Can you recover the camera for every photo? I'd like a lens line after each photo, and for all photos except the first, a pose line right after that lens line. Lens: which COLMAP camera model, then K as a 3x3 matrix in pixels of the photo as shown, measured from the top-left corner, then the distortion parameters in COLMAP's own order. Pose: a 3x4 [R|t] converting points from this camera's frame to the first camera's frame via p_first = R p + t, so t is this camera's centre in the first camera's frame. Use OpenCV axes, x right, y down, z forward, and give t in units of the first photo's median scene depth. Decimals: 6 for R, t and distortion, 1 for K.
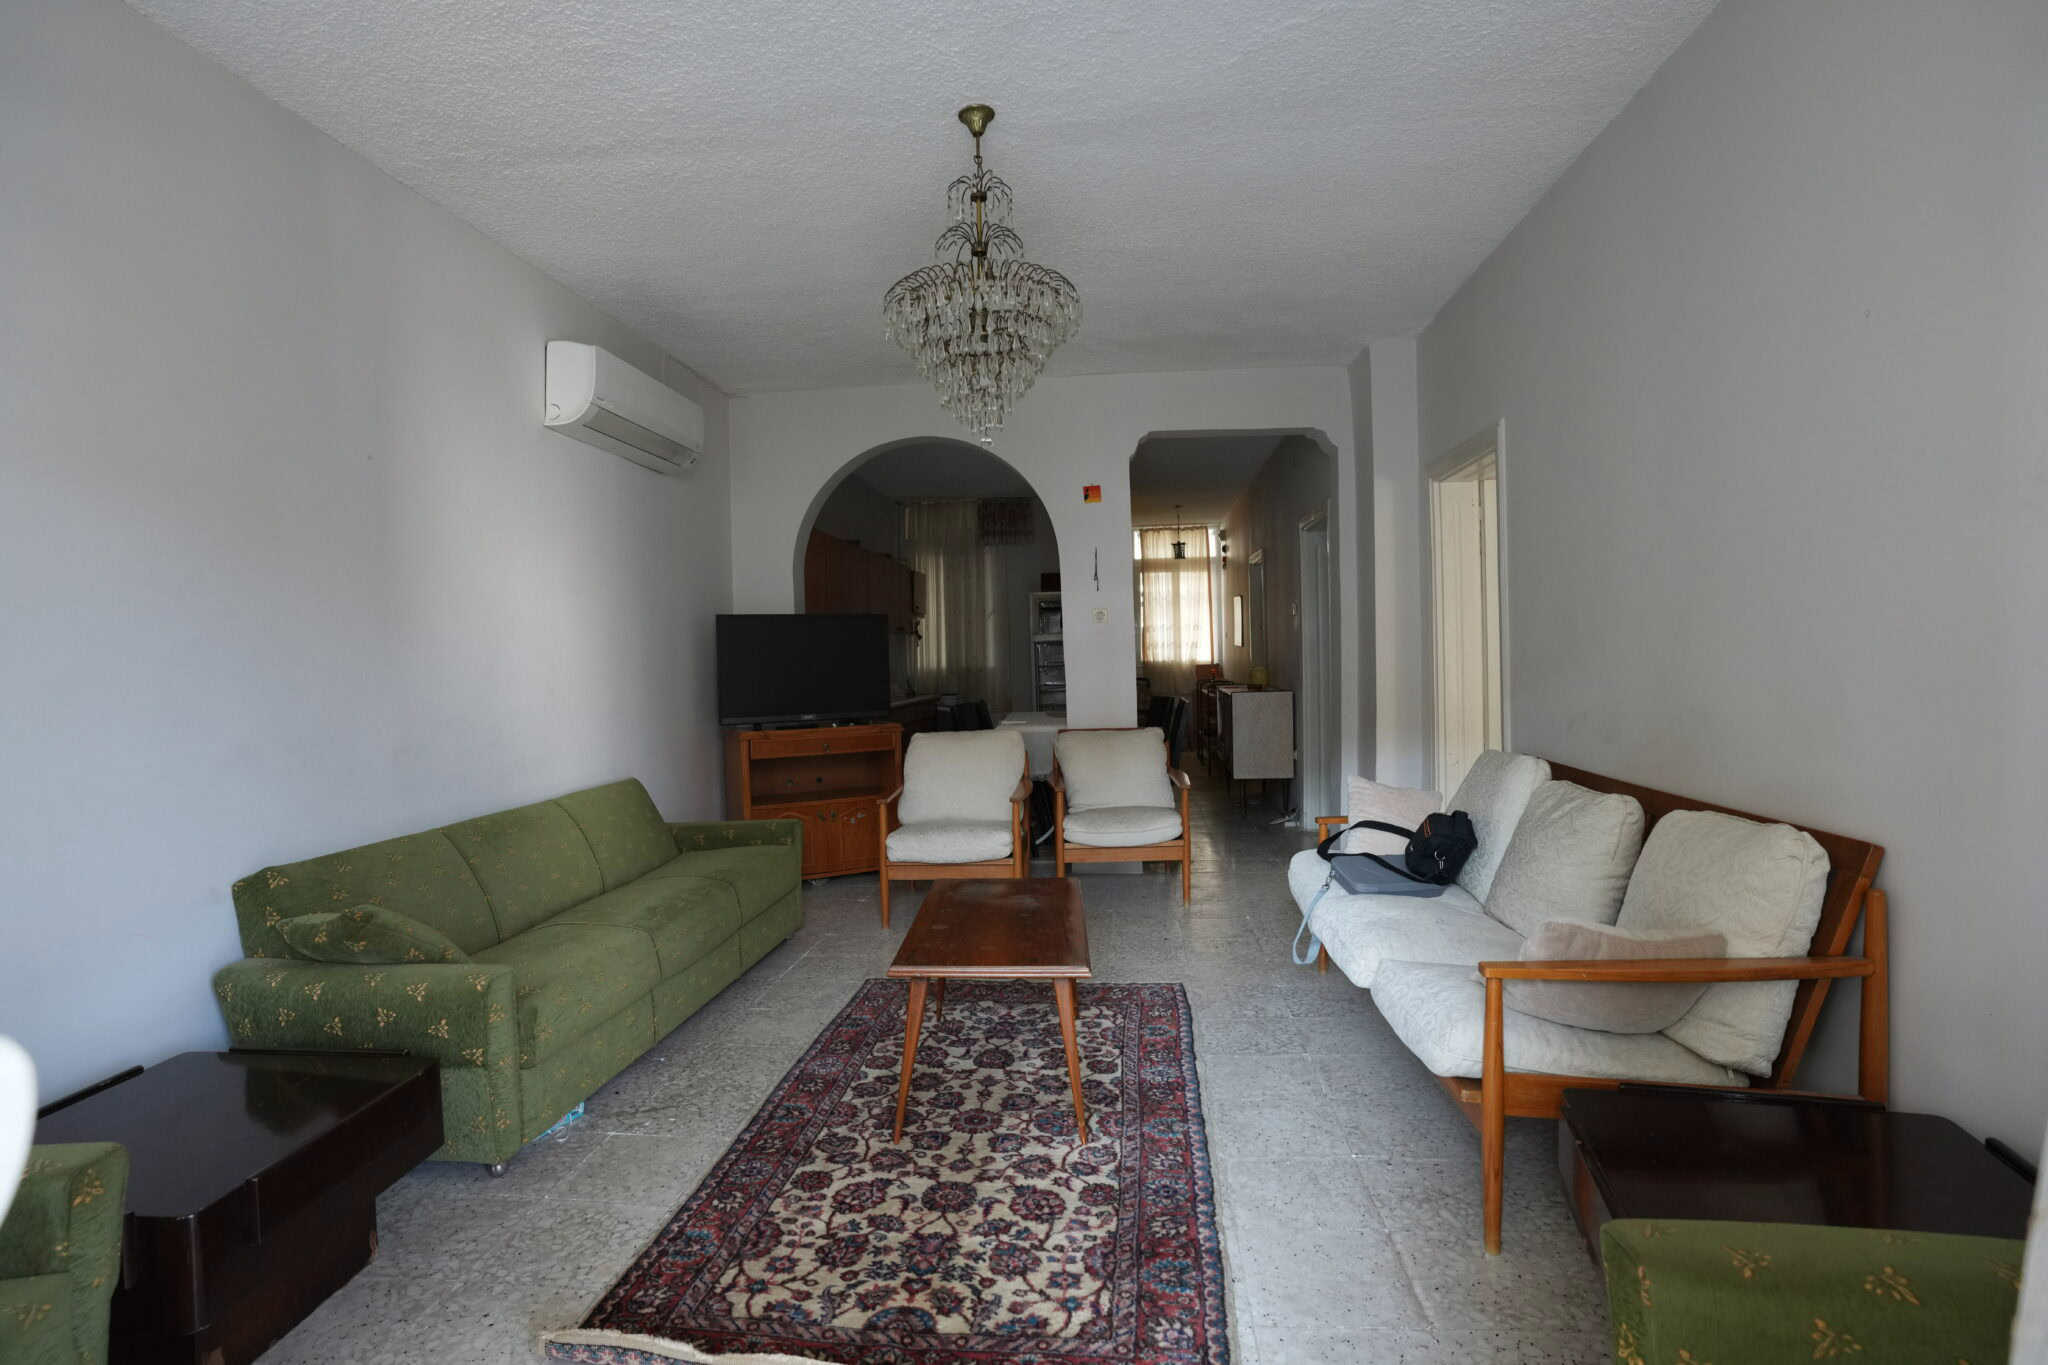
lens RADIAL K [[1024.6, 0, 1020.6], [0, 1024.6, 681.5], [0, 0, 1]] dist [-0.006239, -0.000338]
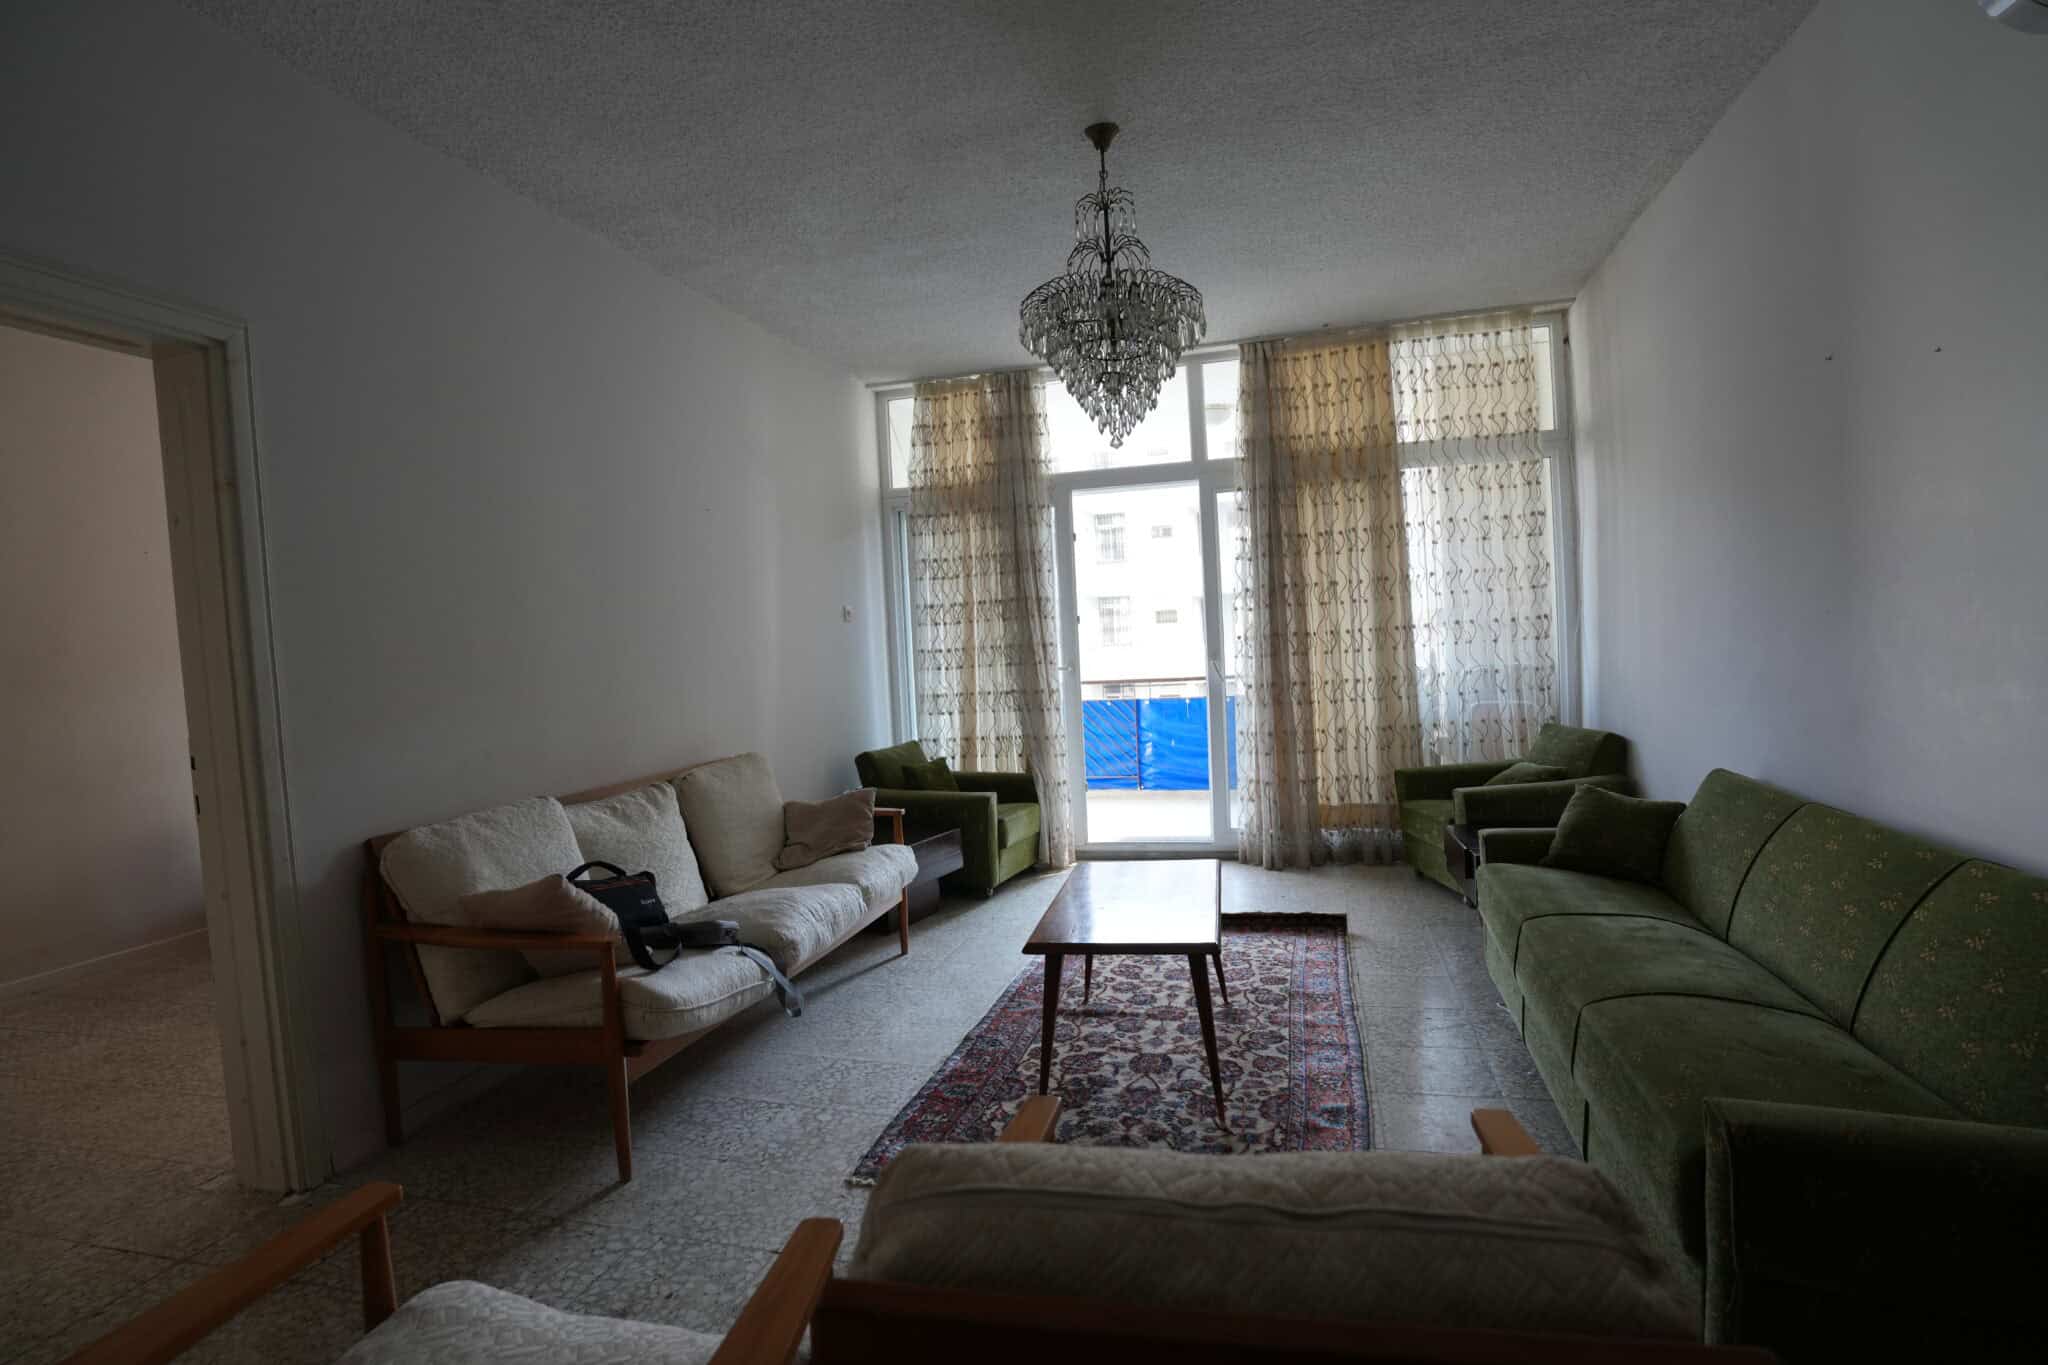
lens RADIAL K [[1005.1, 0, 1027.1], [0, 1005.1, 682.7], [0, 0, 1]] dist [-0.078940, 0.036542]
pose [[-0.984849, 0.065763, 0.160463, -0.080744], [0.076392, 0.995211, 0.060989, -0.048798], [-0.155684, 0.072323, -0.985156, 1.814740]]
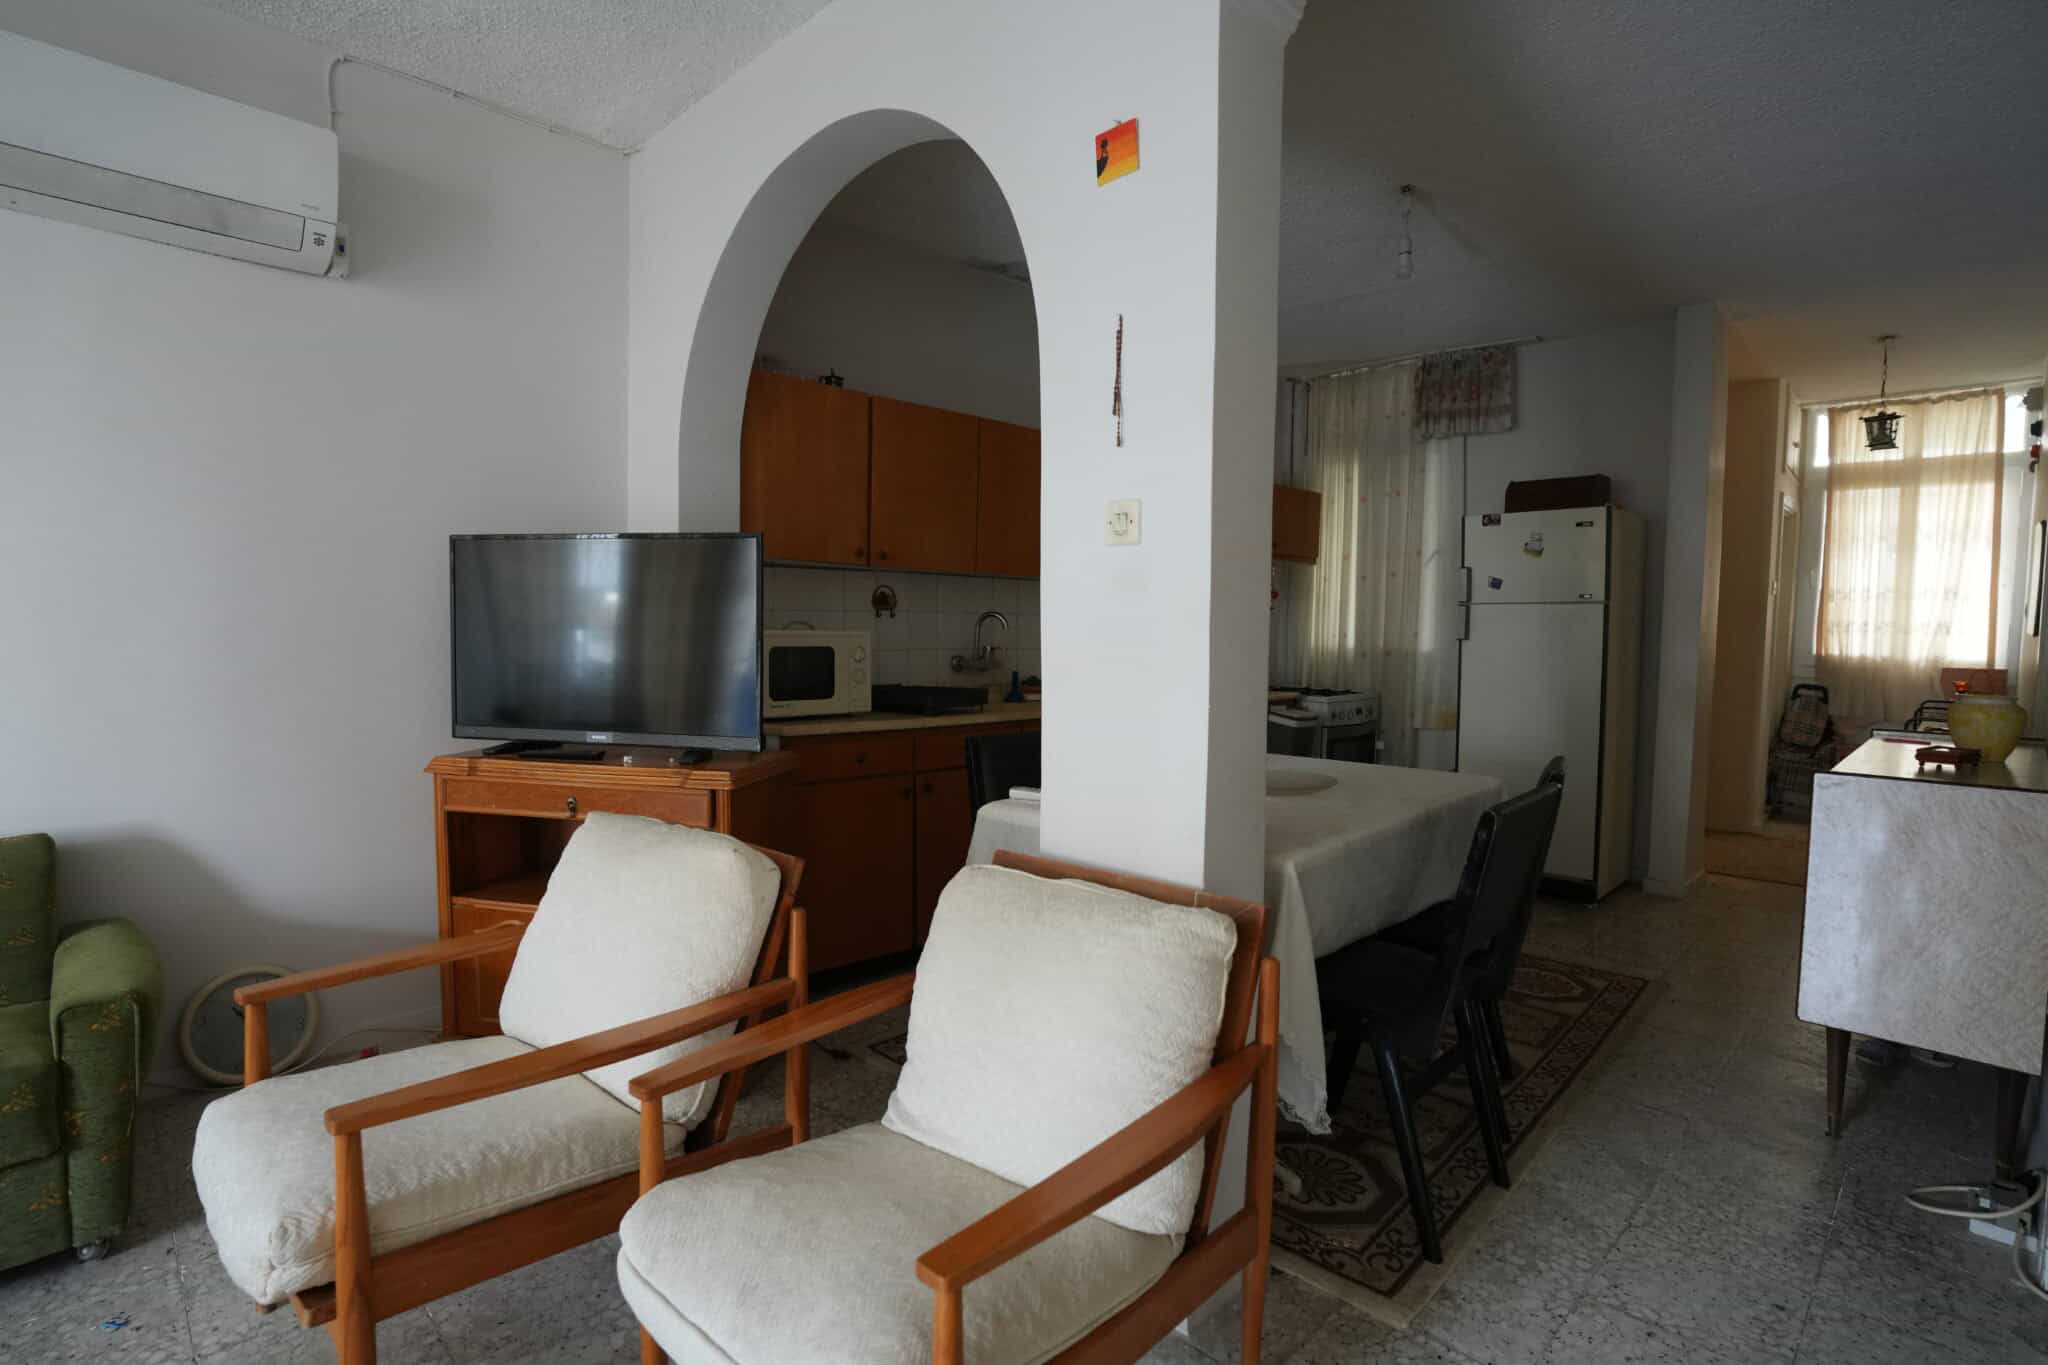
lens RADIAL K [[1005.1, 0, 1020.0], [0, 1005.1, 684.2], [0, 0, 1]] dist [-0.078940, 0.036542]
pose [[0.774687, 0.078240, -0.627486, 0.443805], [-0.050534, 0.996802, 0.061900, -0.056525], [0.630322, -0.016244, 0.776164, 1.281950]]
